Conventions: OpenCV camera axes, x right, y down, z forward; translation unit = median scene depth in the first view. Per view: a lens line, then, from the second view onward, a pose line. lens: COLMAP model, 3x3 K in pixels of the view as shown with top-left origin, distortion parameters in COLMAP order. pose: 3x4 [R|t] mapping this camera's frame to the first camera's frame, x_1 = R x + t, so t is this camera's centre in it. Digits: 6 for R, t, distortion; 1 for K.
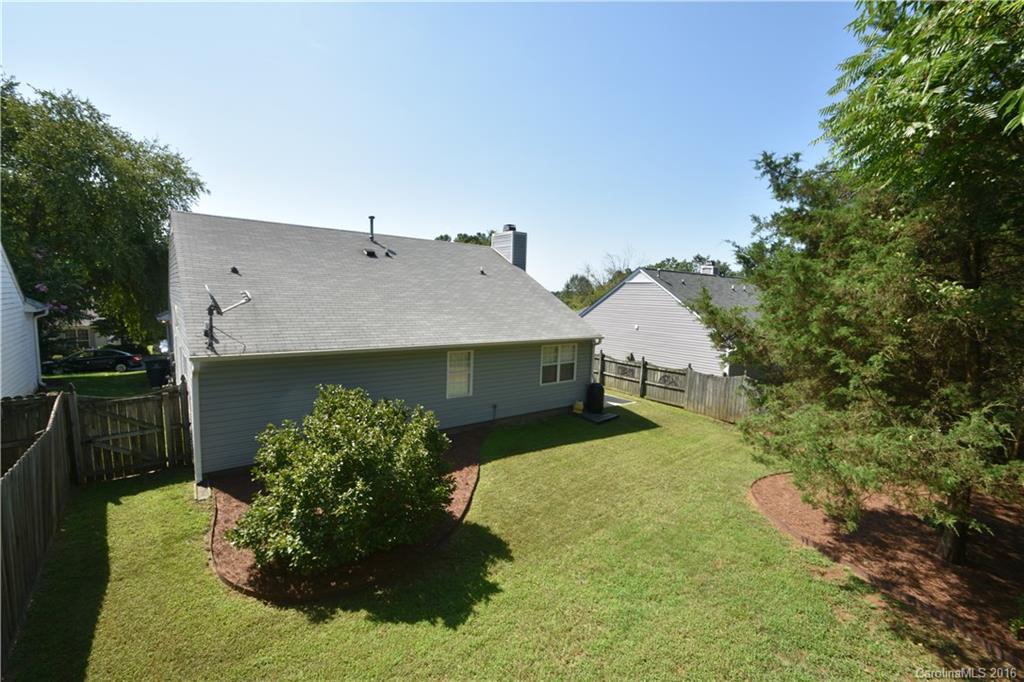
lens RADIAL K [[443.0, 0, 512.0], [0, 443.0, 341.0], [0, 0, 1]] dist [0.001460, -0.012323]
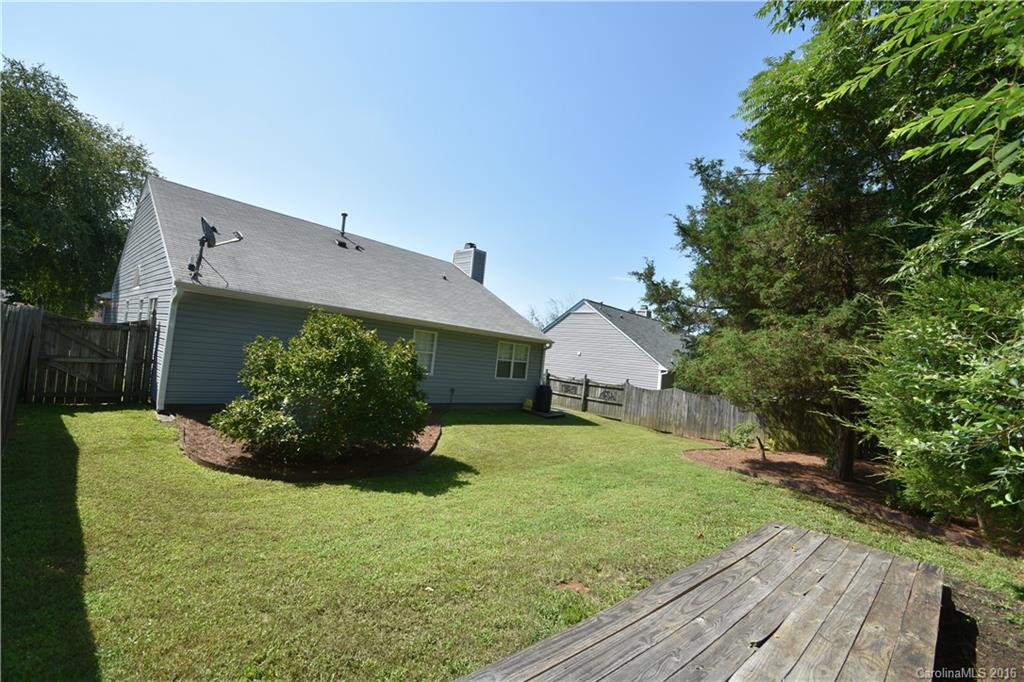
lens RADIAL K [[442.0, 0, 509.8], [0, 442.0, 340.5], [0, 0, 1]] dist [0.001715, -0.009992]
pose [[0.988575, 0.075345, 0.130549, -0.048080], [-0.057531, 0.989144, -0.135220, 0.158234], [-0.139320, 0.126164, 0.982177, -0.060914]]
